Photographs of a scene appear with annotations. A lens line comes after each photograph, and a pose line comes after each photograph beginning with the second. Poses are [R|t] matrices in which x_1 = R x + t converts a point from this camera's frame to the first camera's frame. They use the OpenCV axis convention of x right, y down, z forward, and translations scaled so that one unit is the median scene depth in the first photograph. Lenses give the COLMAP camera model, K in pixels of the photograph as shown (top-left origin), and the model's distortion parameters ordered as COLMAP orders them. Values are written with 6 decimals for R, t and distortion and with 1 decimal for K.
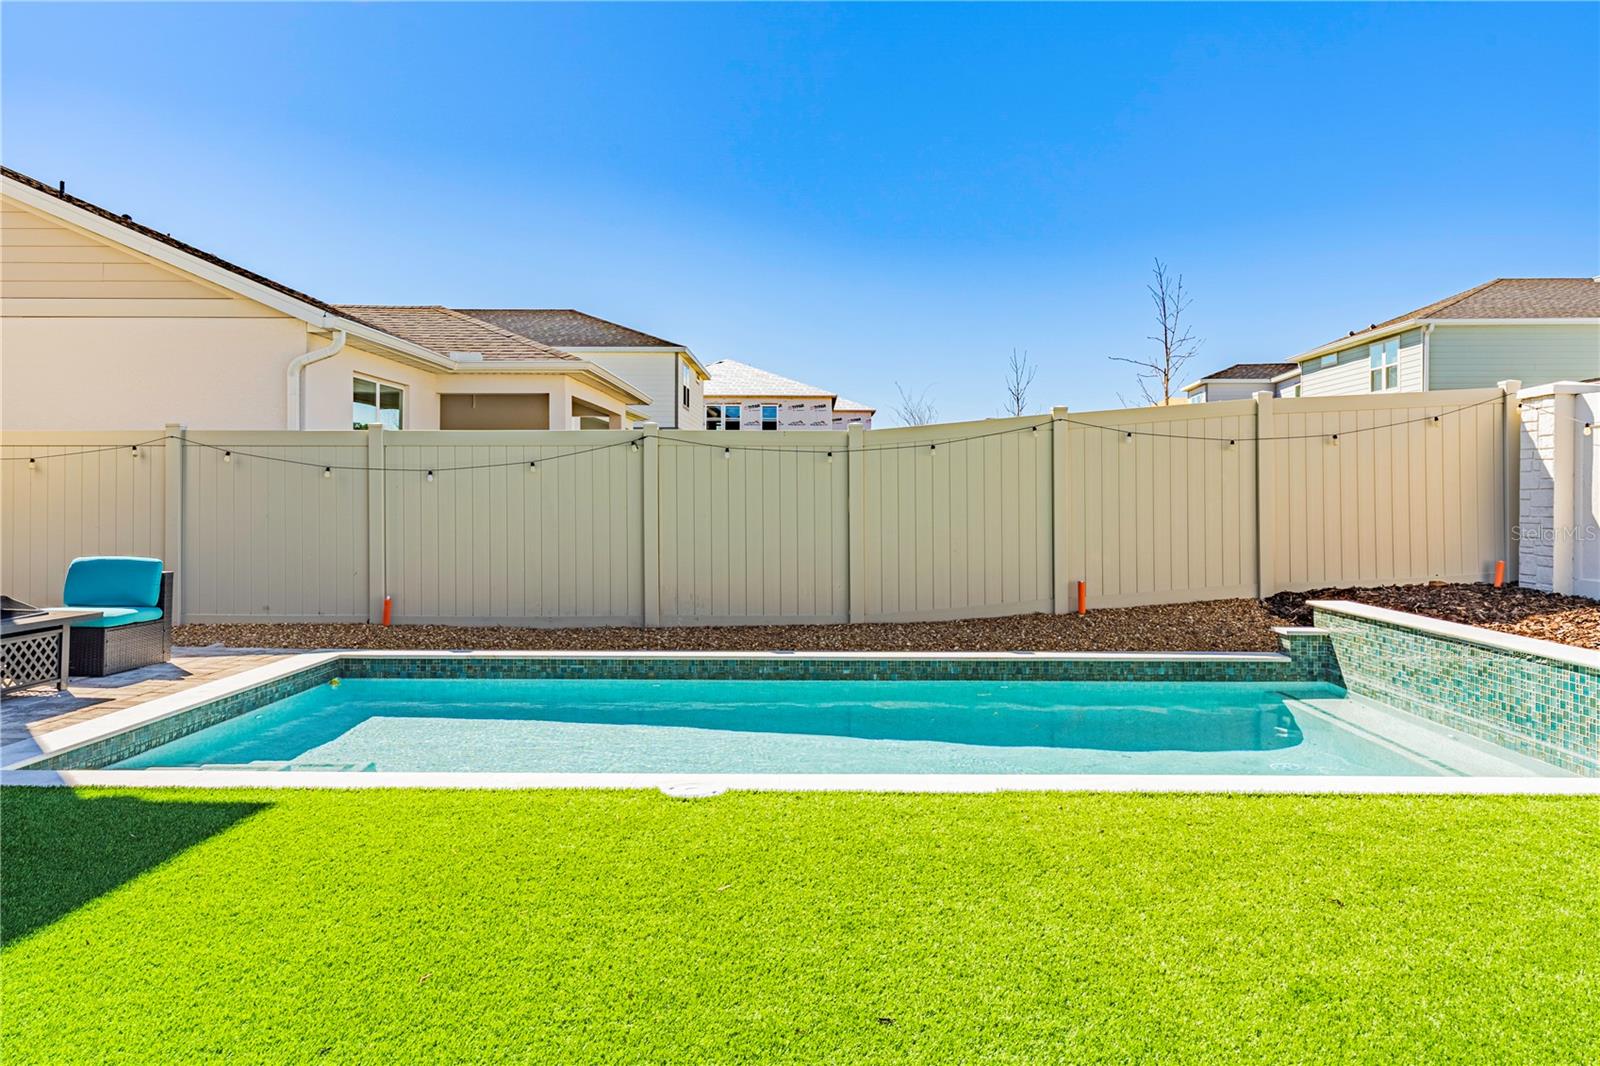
lens RADIAL K [[1124.0, 0, 796.7], [0, 1124.0, 482.9], [0, 0, 1]] dist [-0.000655, 0.001232]
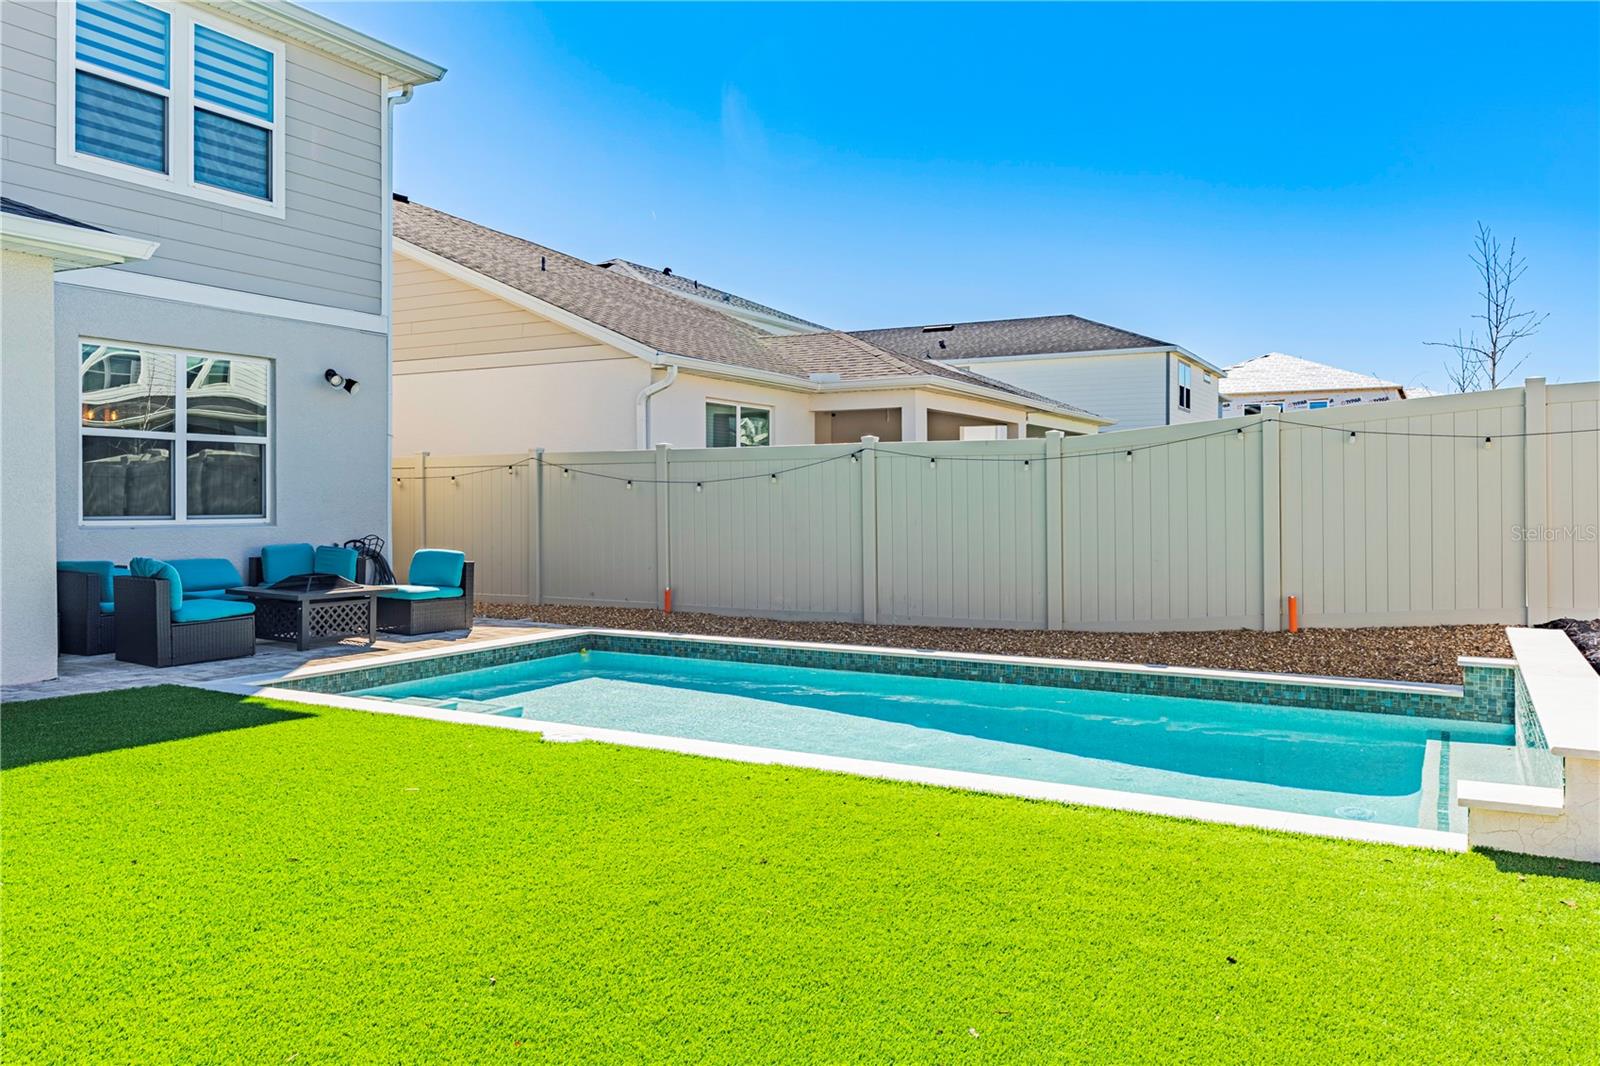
lens RADIAL K [[1124.0, 0, 790.0], [0, 1124.0, 527.0], [0, 0, 1]] dist [-0.000655, 0.001232]
pose [[0.879664, 0.008540, -0.475519, 0.383592], [0.007742, 0.999449, 0.032272, -0.002089], [0.475532, -0.032070, 0.879114, 0.006508]]
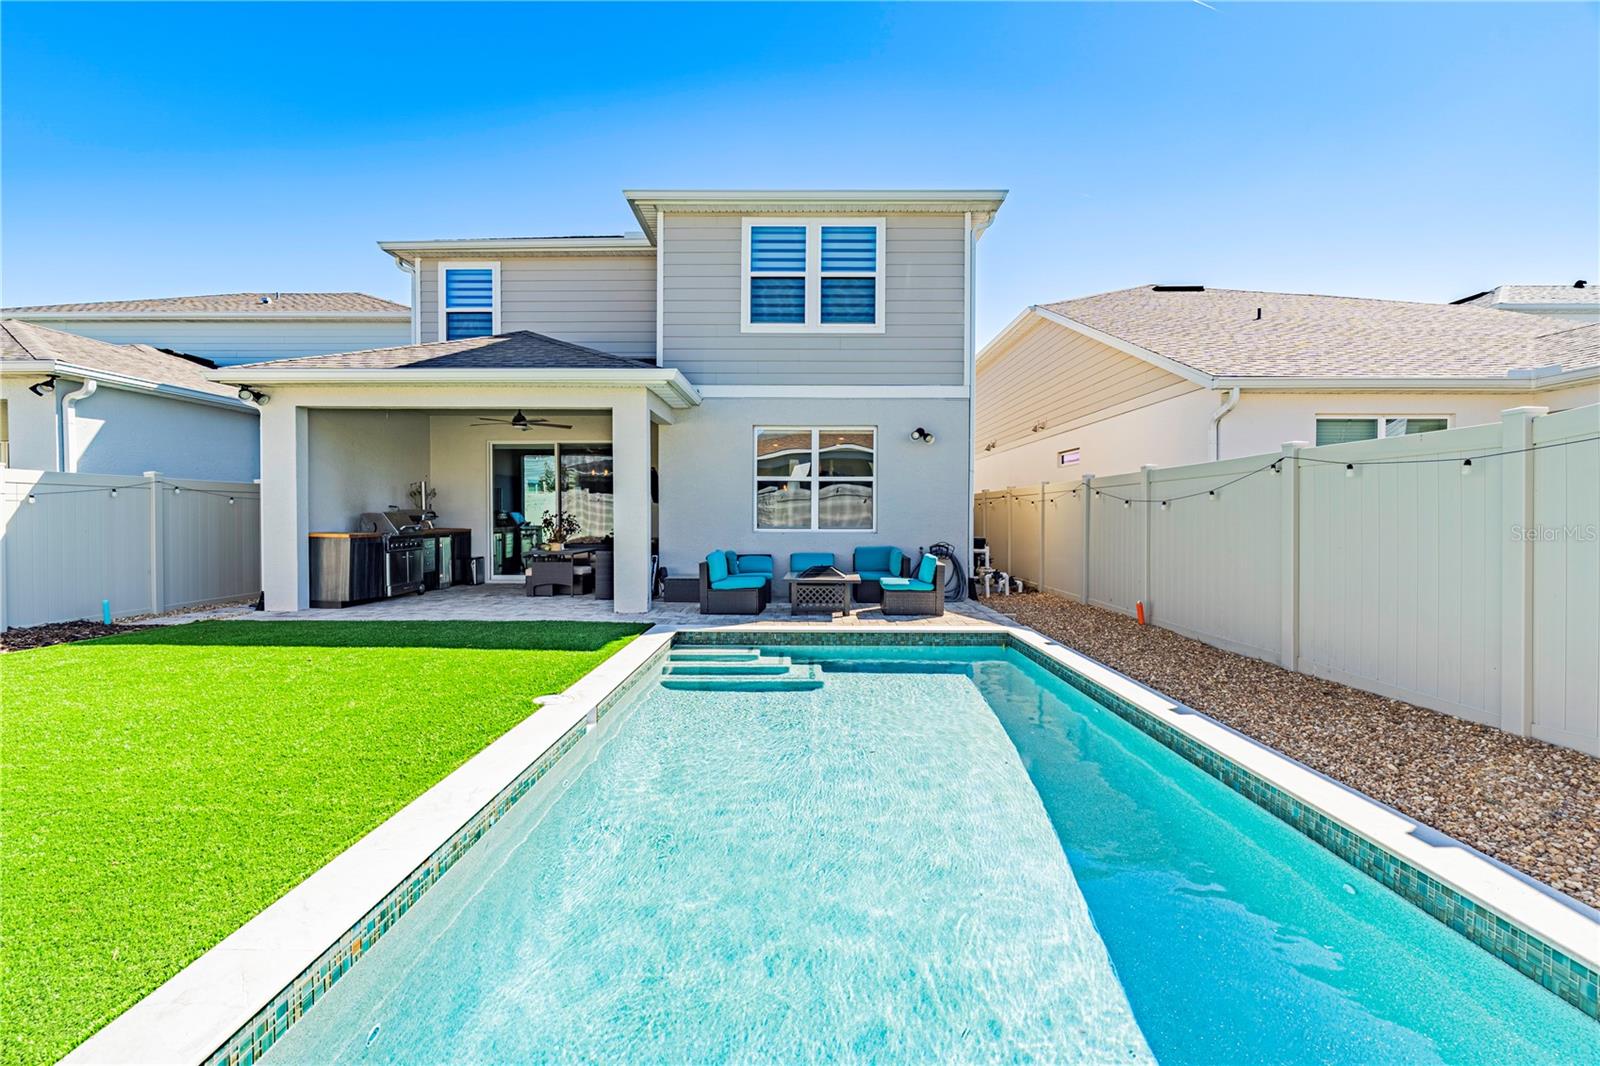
lens RADIAL K [[718.3, 0, 816.9], [0, 718.3, 528.0], [0, 0, 1]] dist [-0.001950, 0.000613]
pose [[0.030536, 0.013162, -0.999447, 0.512018], [0.007557, 0.999882, 0.013399, 0.005285], [0.999505, -0.007962, 0.030432, 0.719542]]
